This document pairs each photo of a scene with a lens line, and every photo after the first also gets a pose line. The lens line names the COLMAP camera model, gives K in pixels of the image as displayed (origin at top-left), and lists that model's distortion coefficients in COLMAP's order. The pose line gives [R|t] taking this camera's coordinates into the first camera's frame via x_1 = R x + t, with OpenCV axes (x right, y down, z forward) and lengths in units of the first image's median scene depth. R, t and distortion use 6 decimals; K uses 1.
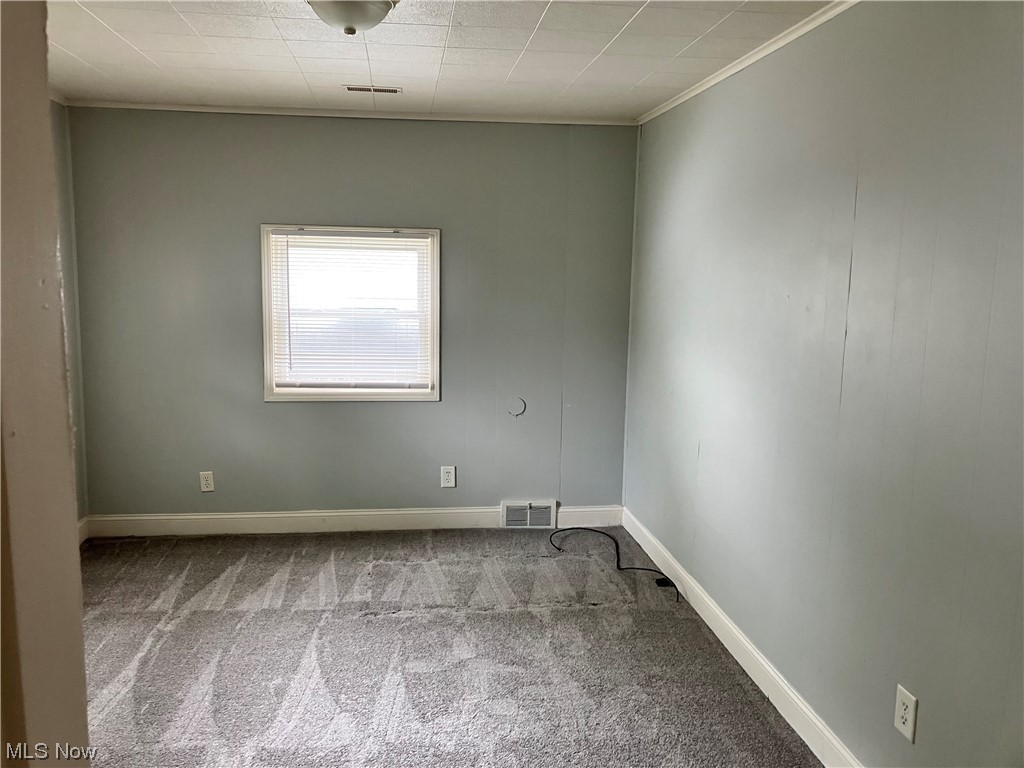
lens RADIAL K [[835.4, 0, 516.3], [0, 835.4, 378.7], [0, 0, 1]] dist [0.055955, -0.061402]
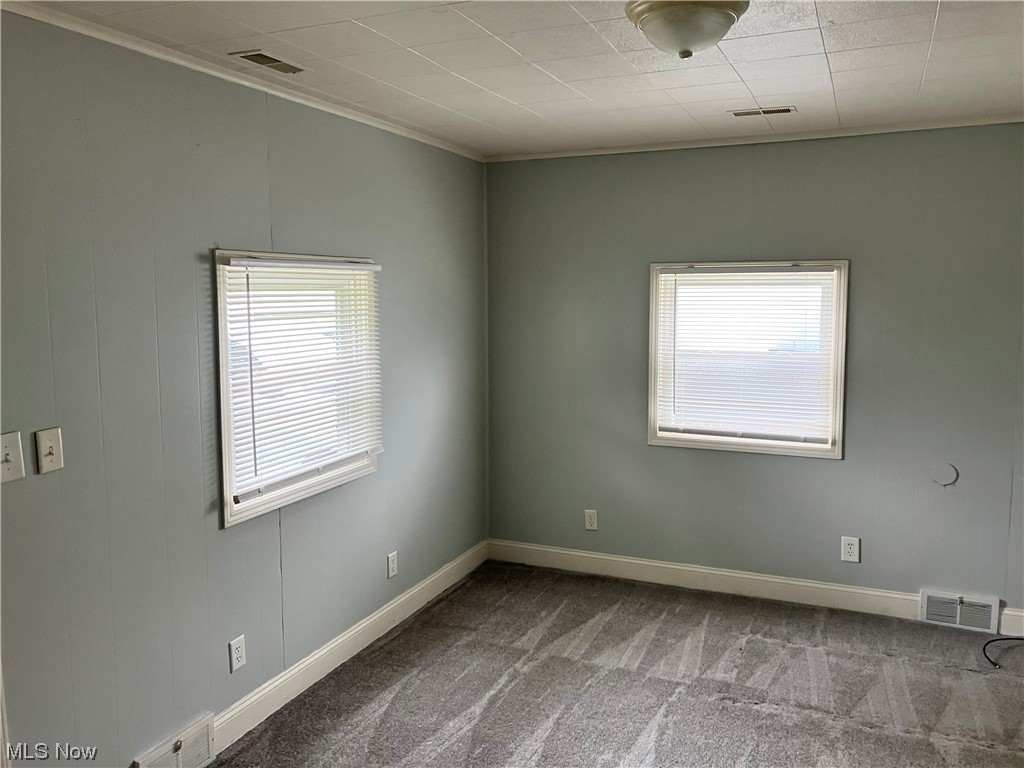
lens RADIAL K [[835.4, 0, 552.0], [0, 835.4, 370.1], [0, 0, 1]] dist [0.055955, -0.061402]
pose [[0.862110, 0.034132, -0.505570, 0.092052], [-0.050813, 0.998523, -0.019236, -0.035812], [0.504167, 0.042274, 0.862571, 0.112137]]
